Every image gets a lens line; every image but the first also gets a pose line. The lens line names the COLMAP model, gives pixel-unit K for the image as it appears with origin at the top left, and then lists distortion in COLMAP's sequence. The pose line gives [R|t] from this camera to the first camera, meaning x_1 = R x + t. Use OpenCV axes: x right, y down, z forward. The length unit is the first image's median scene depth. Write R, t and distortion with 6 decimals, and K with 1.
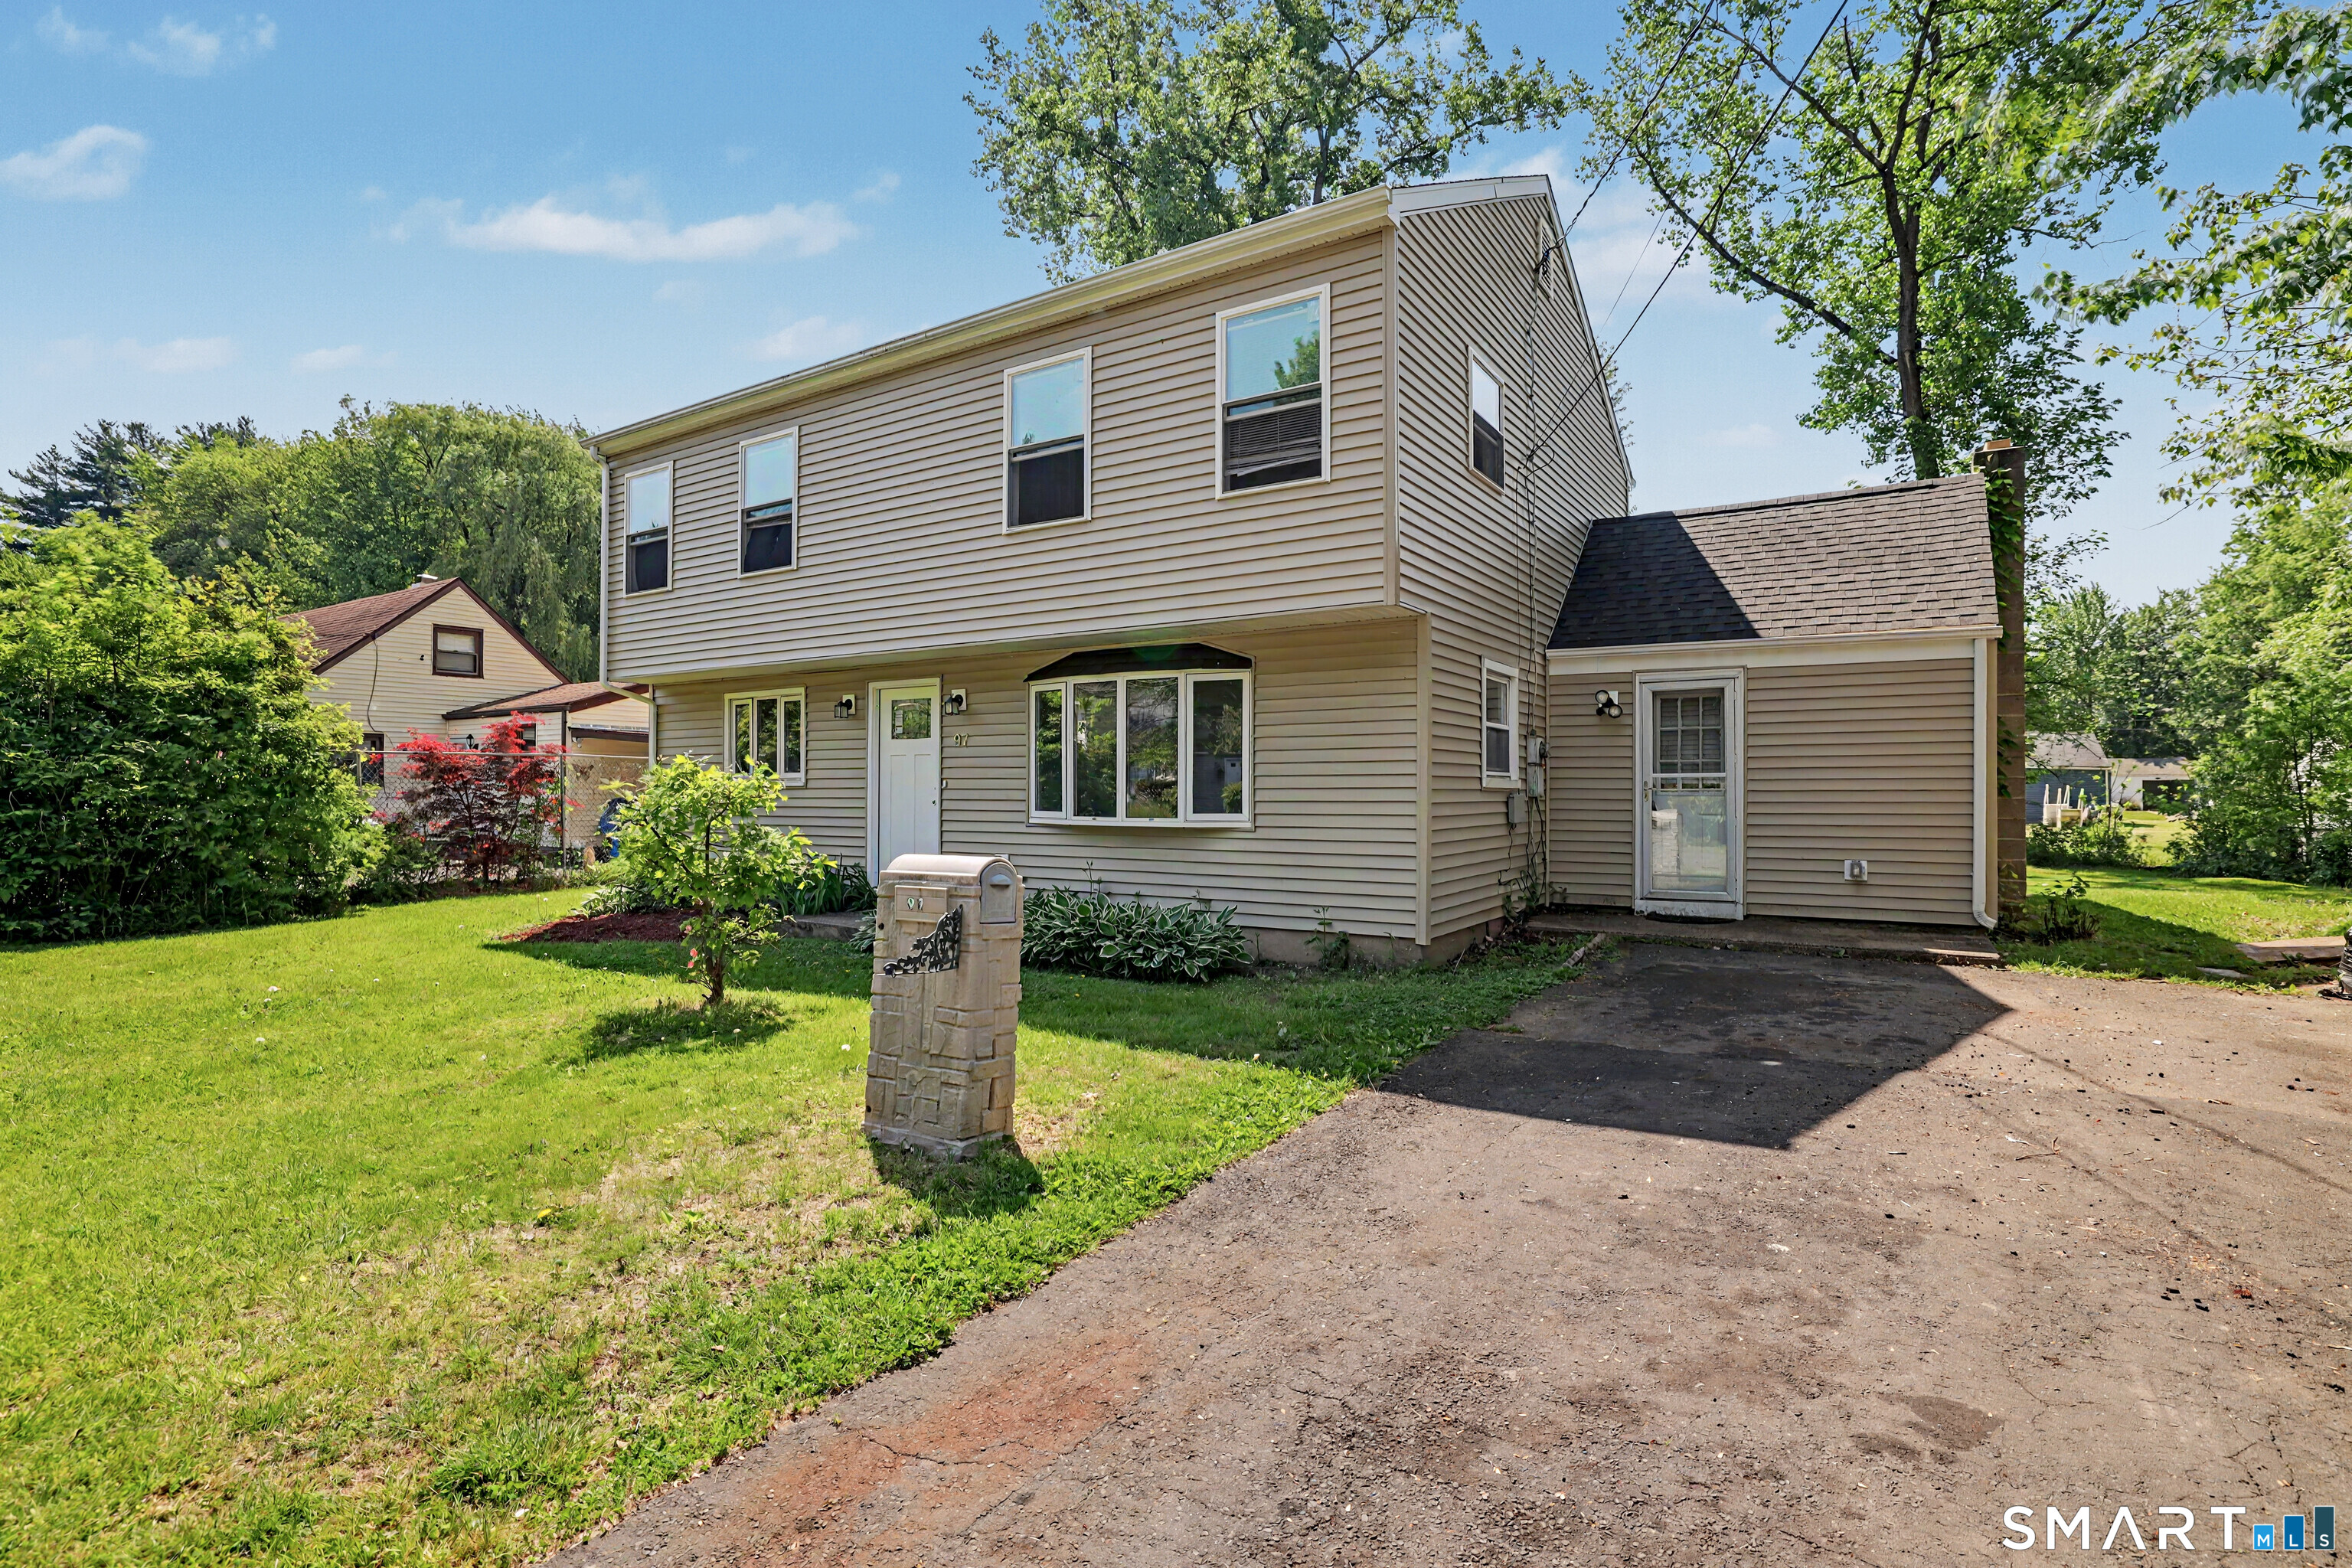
lens RADIAL K [[1116.8, 0, 1176.0], [0, 1116.8, 784.0], [0, 0, 1]] dist [-0.013340, 0.000404]
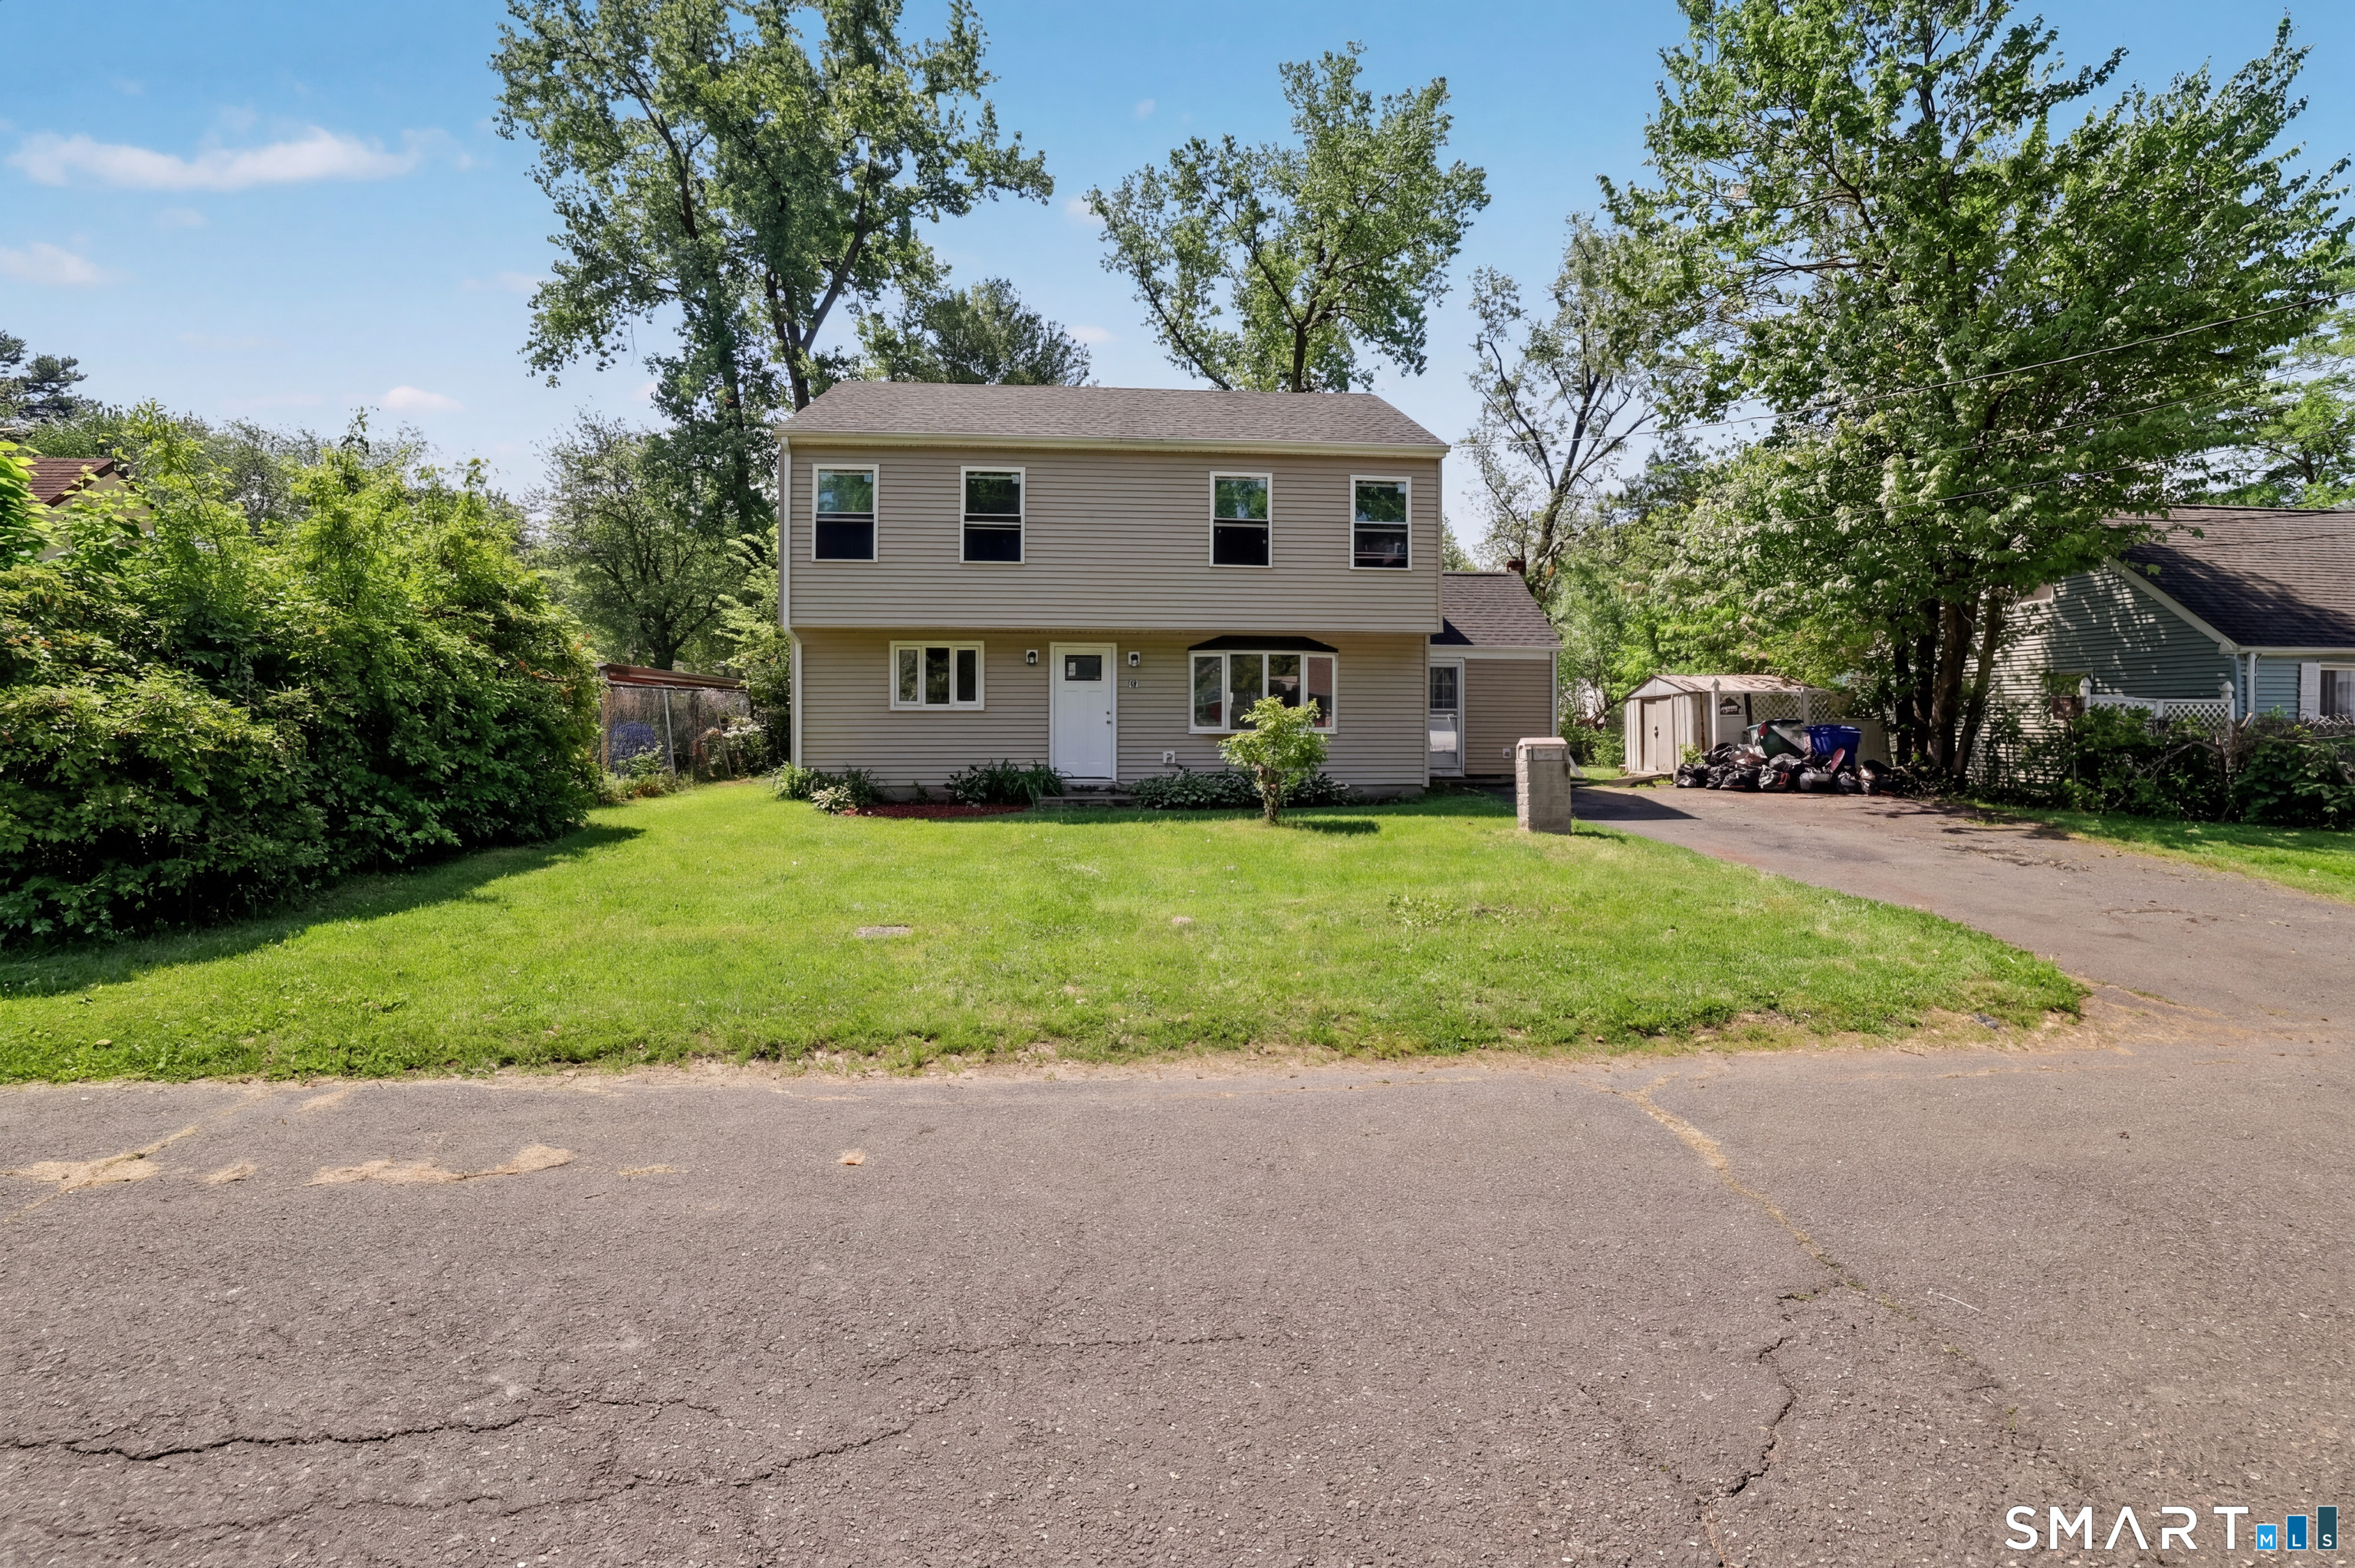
lens RADIAL K [[1050.7, 0, 1153.6], [0, 1050.7, 745.7], [0, 0, 1]] dist [-0.033447, -0.000062]
pose [[0.795815, -0.018820, 0.605247, -0.968528], [-0.003346, 0.999365, 0.035475, -0.001670], [-0.605530, -0.030257, 0.795247, -0.206883]]
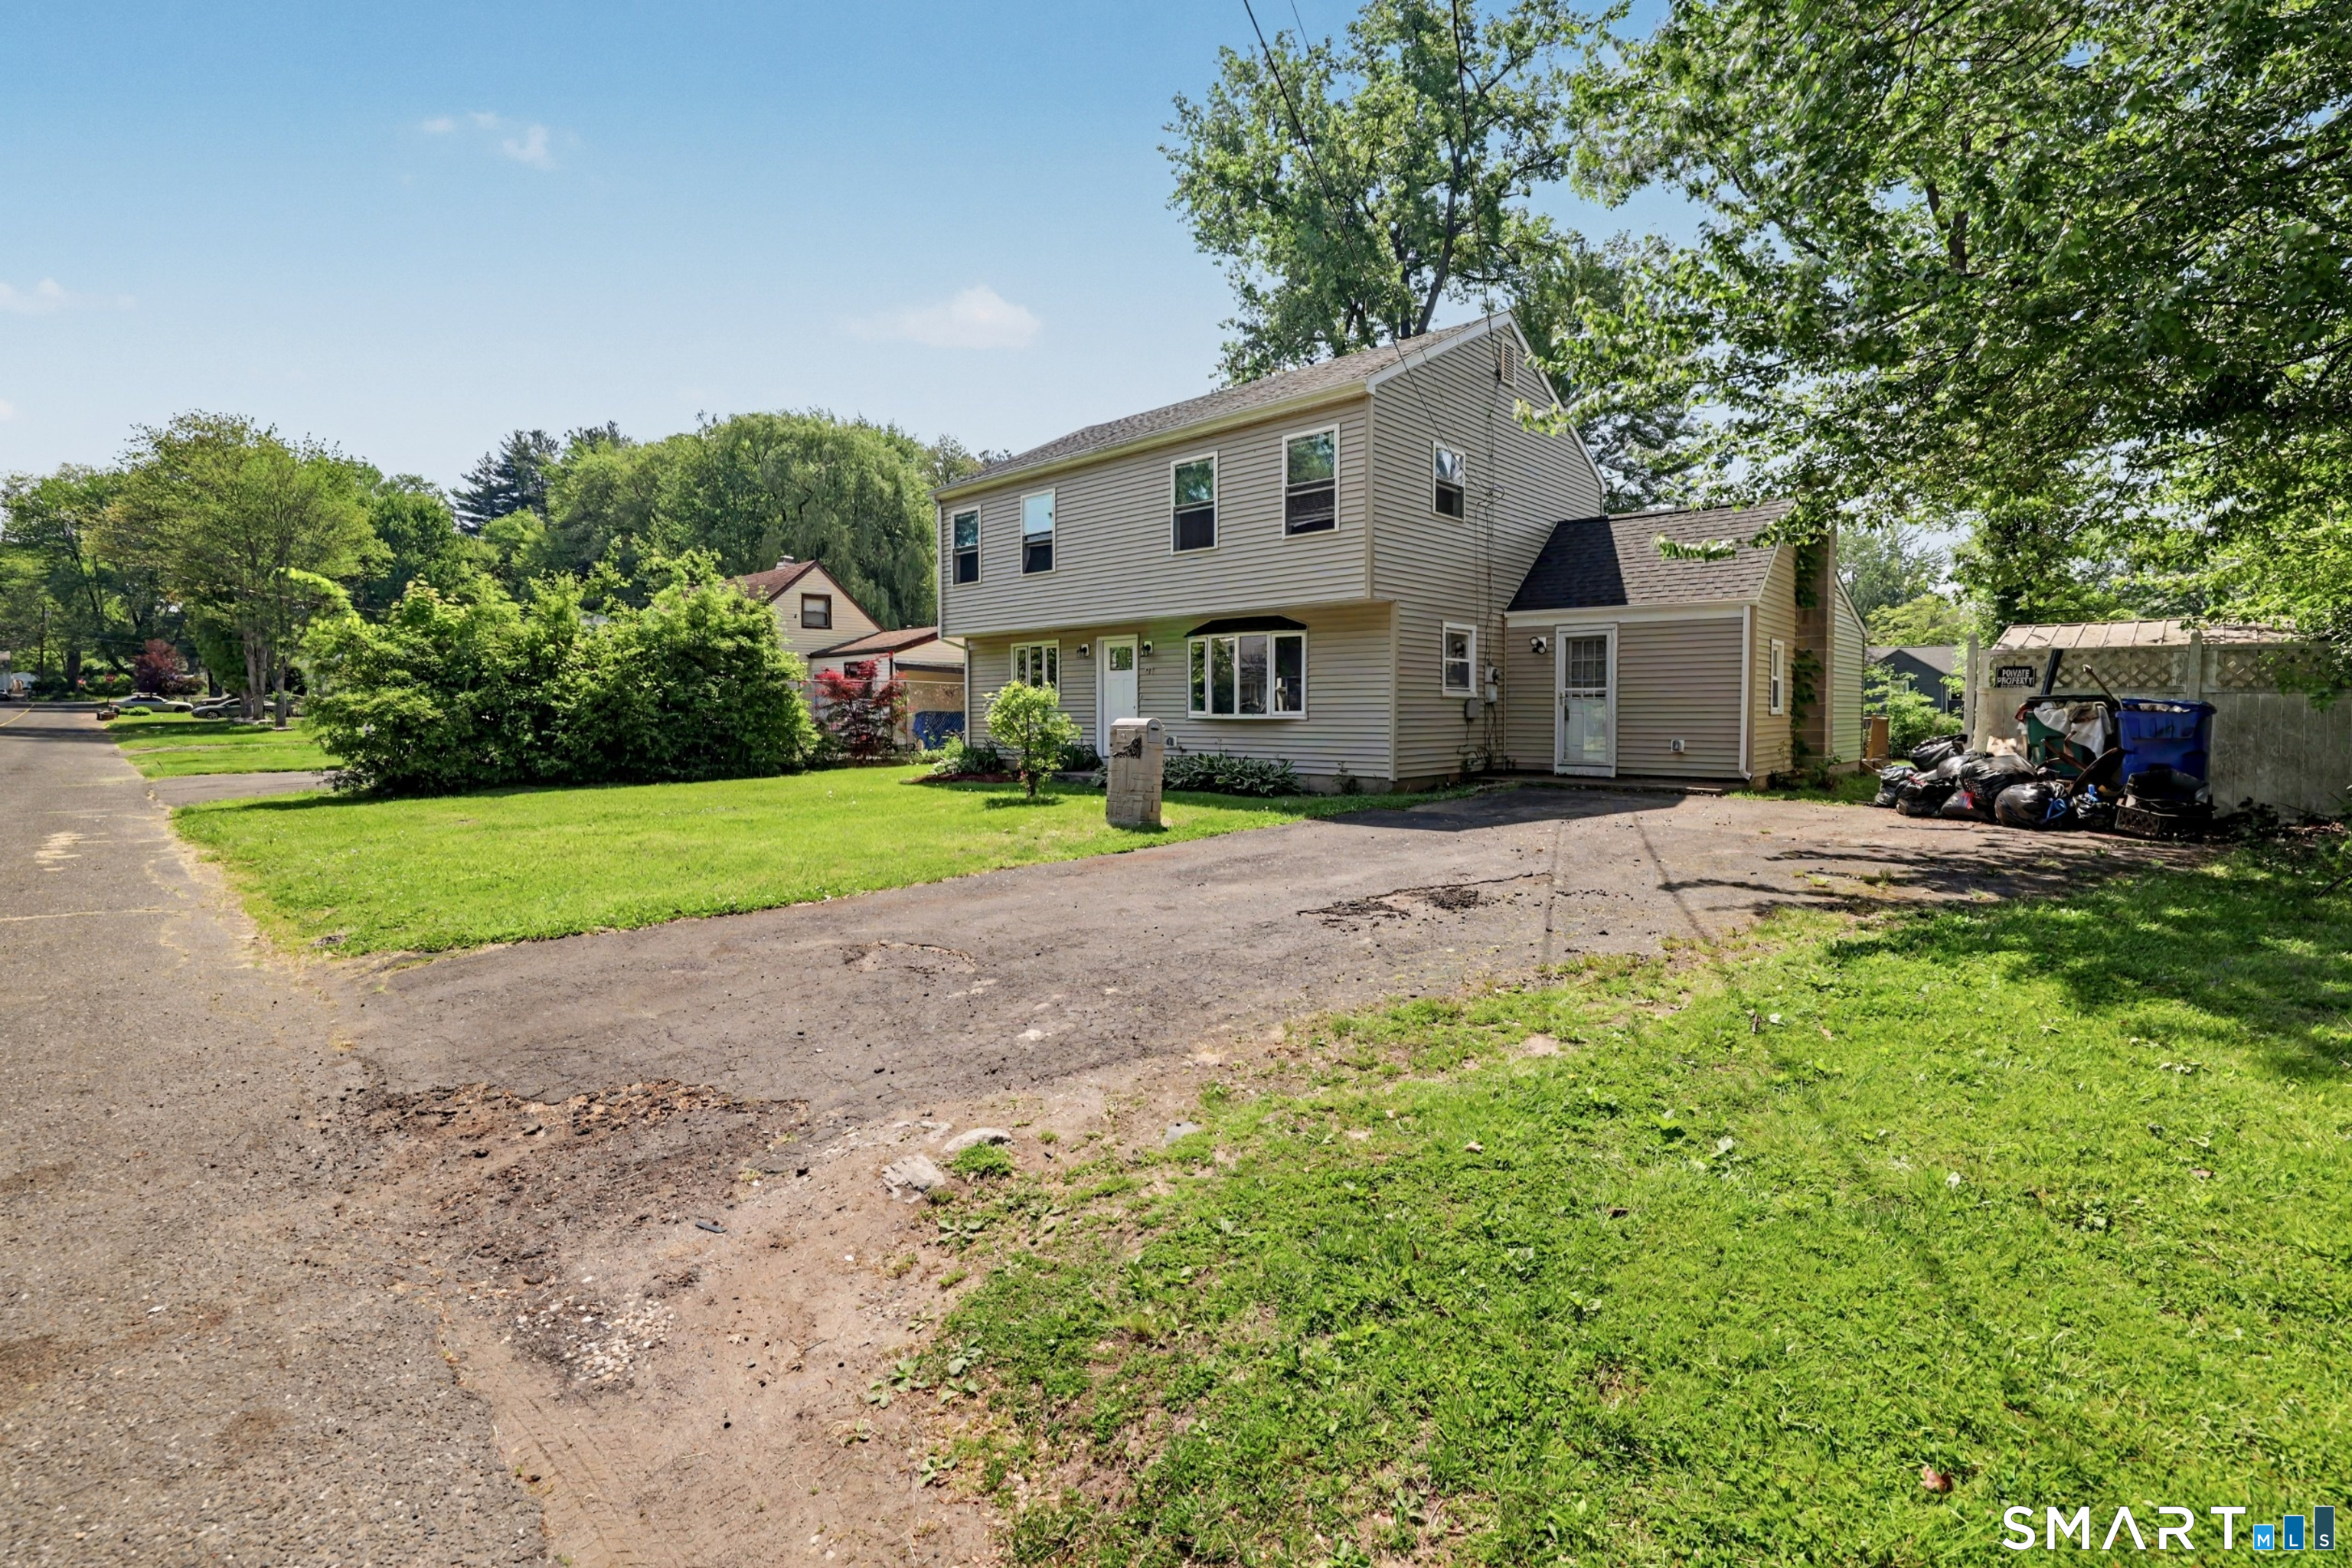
lens RADIAL K [[1024.3, 0, 1179.2], [0, 1024.3, 774.0], [0, 0, 1]] dist [-0.050830, 0.019982]
pose [[0.984713, 0.008521, -0.173975, 0.114184], [0.003075, 0.997797, 0.066274, 0.013370], [0.174157, -0.065796, 0.982517, -0.490804]]
